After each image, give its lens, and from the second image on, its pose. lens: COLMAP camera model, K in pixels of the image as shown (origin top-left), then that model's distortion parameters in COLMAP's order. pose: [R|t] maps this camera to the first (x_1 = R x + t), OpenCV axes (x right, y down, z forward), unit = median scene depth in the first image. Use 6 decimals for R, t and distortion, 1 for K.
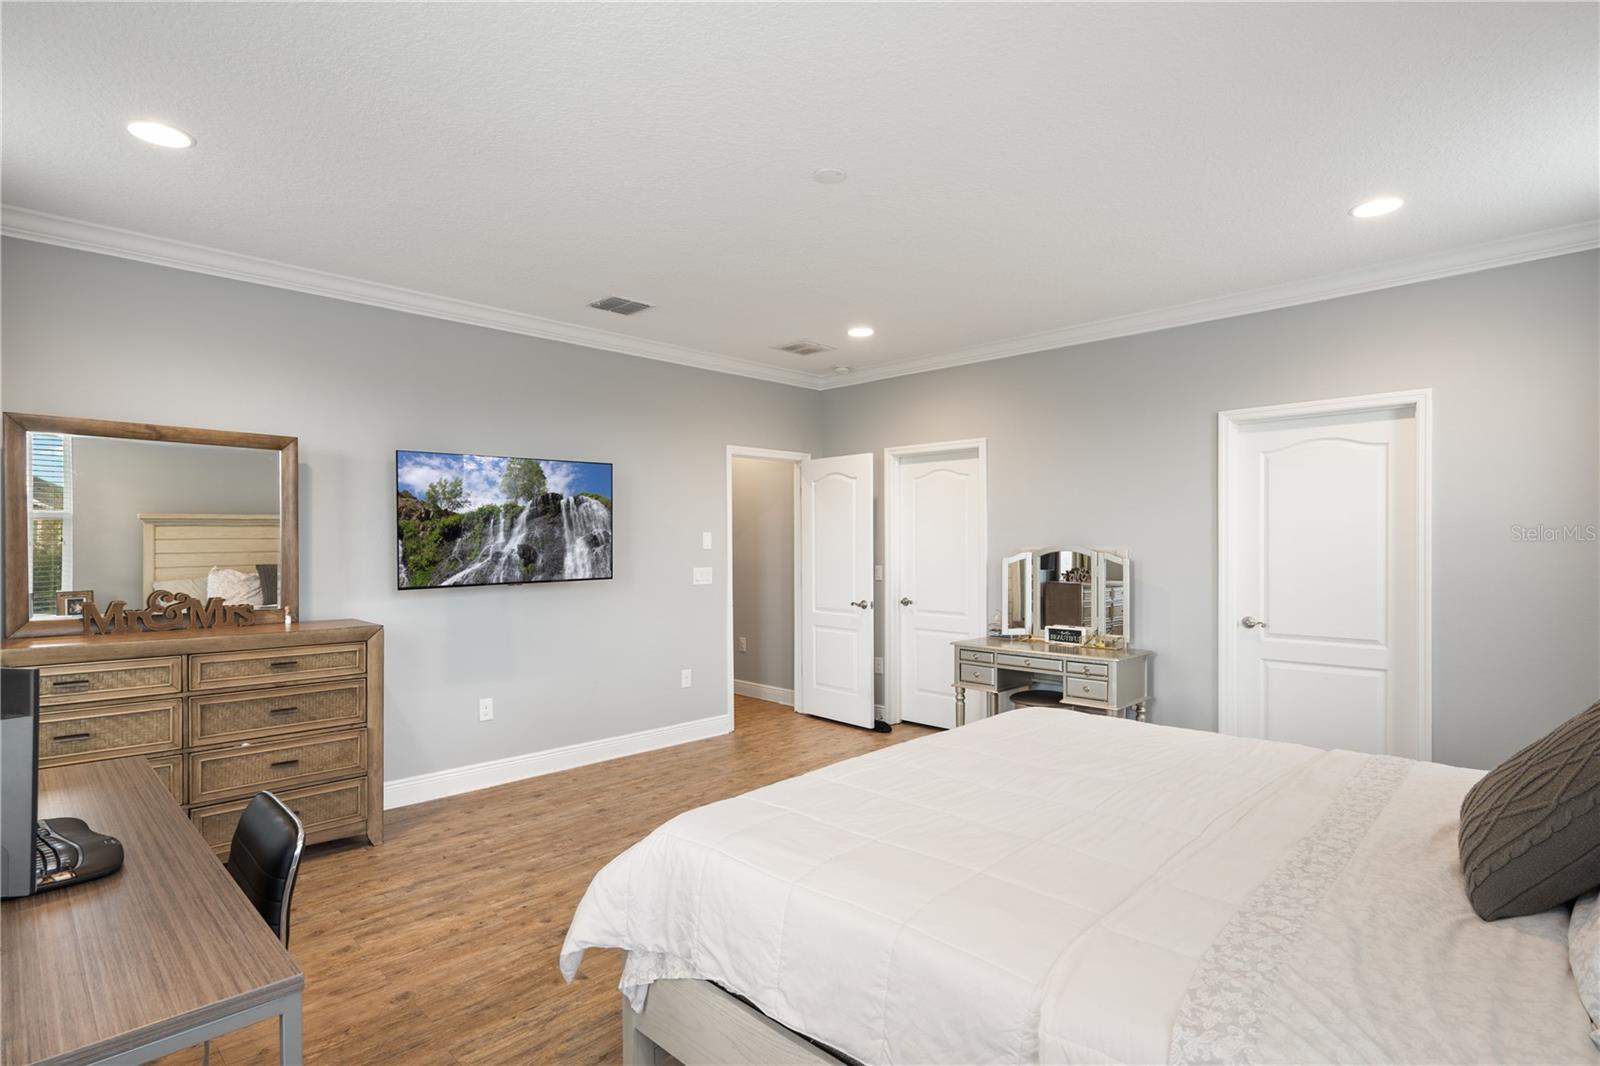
lens RADIAL K [[783.0, 0, 803.1], [0, 783.0, 549.3], [0, 0, 1]] dist [0.002137, 0.000375]
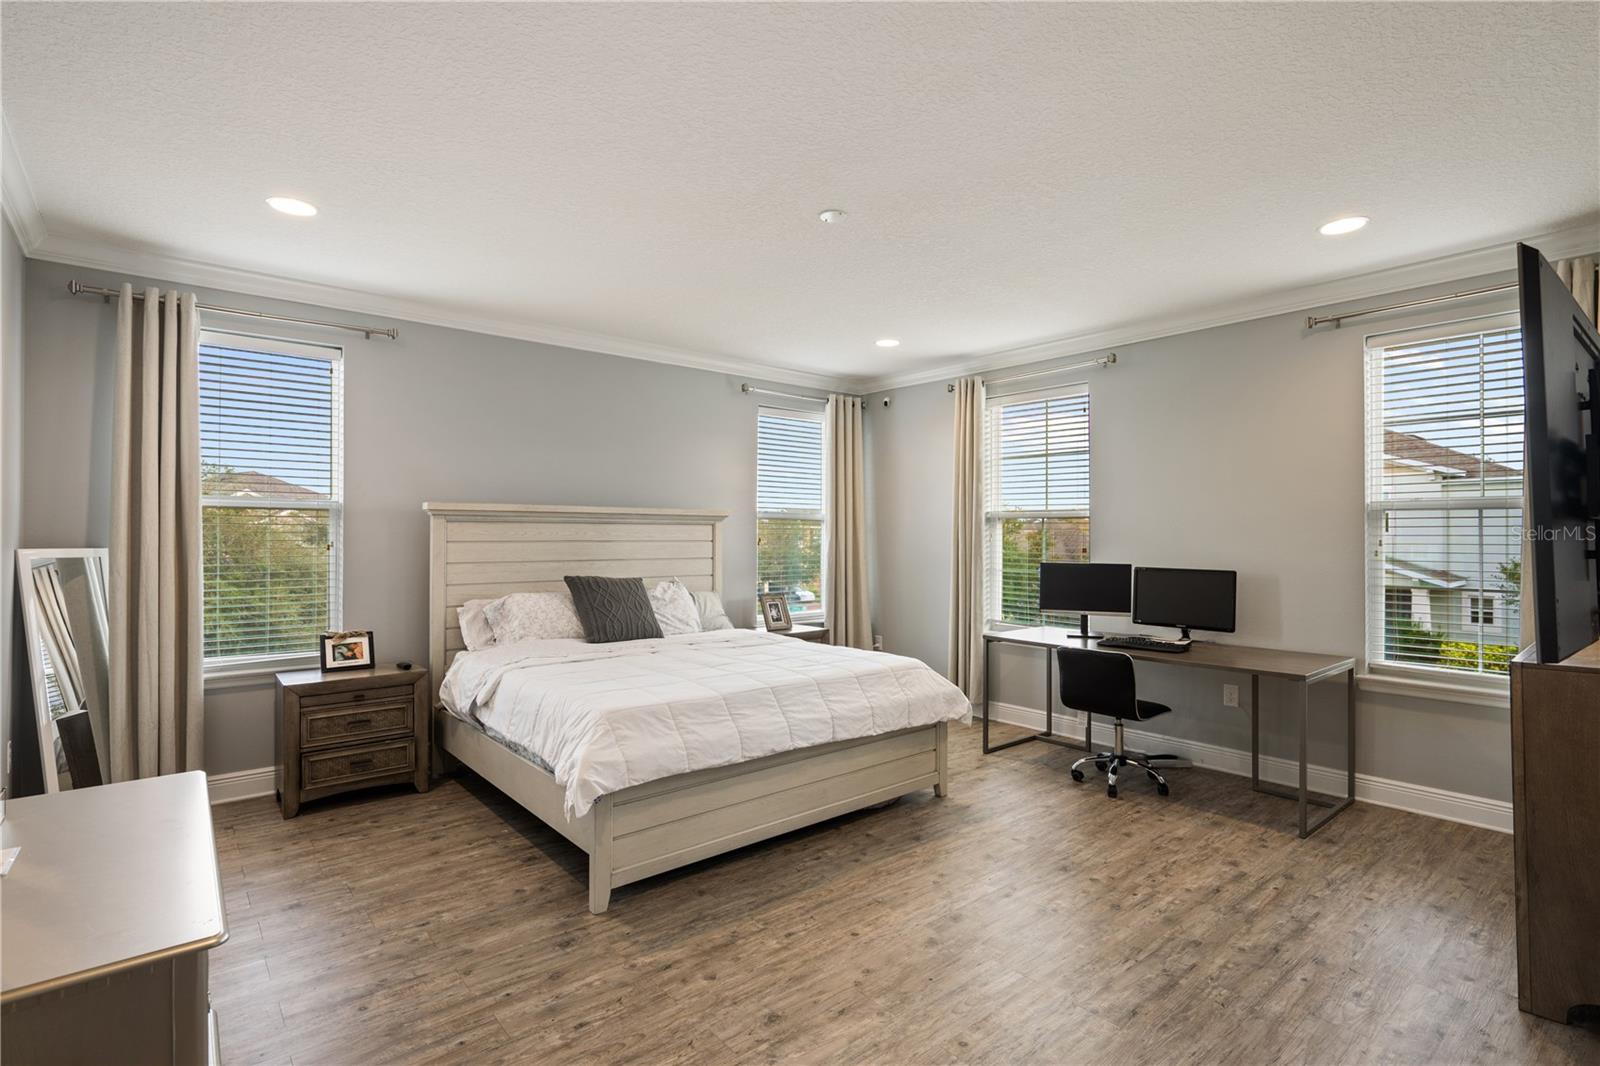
lens RADIAL K [[783.0, 0, 803.2], [0, 783.0, 529.3], [0, 0, 1]] dist [0.002137, 0.000375]
pose [[-0.994893, 0.005409, 0.100787, -0.026022], [0.005090, 0.999981, -0.003423, -0.009408], [-0.100803, -0.002893, -0.994902, 1.522132]]
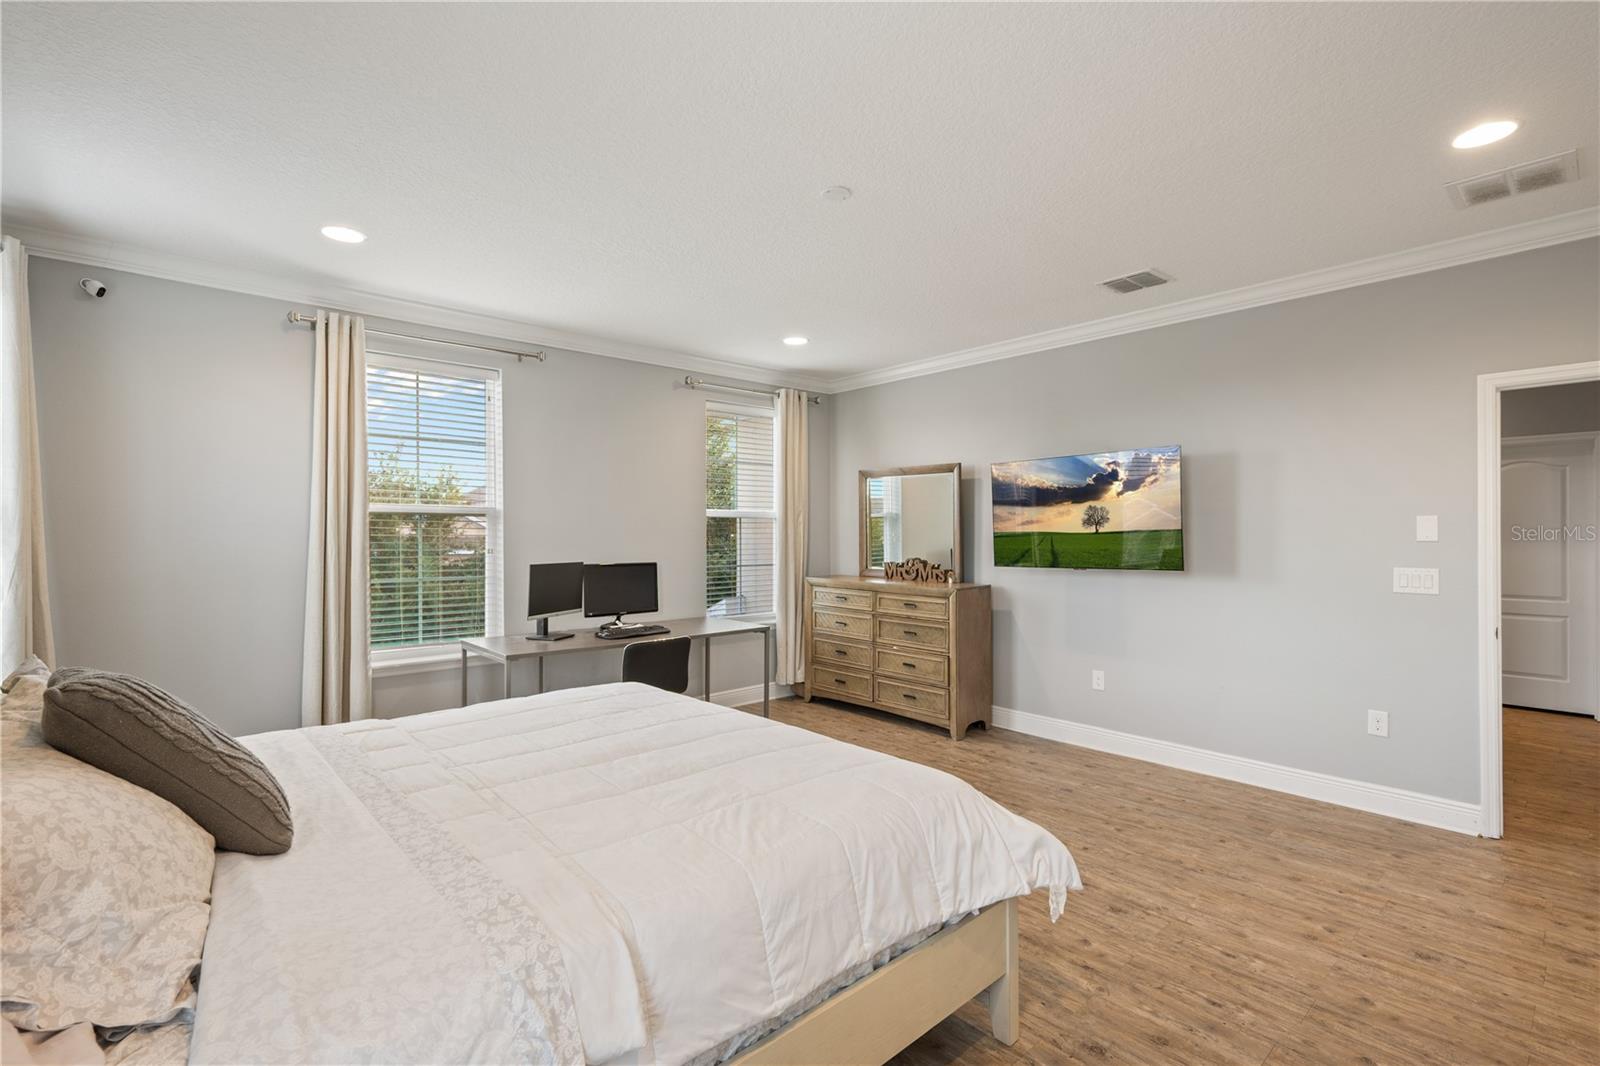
lens RADIAL K [[738.0, 0, 804.1], [0, 738.0, 527.0], [0, 0, 1]] dist [0.012414, 0.000025]
pose [[-0.048383, 0.000674, -0.998829, 0.753470], [-0.002413, 0.999997, 0.000792, -0.015593], [0.998826, 0.002448, -0.048381, 0.709104]]
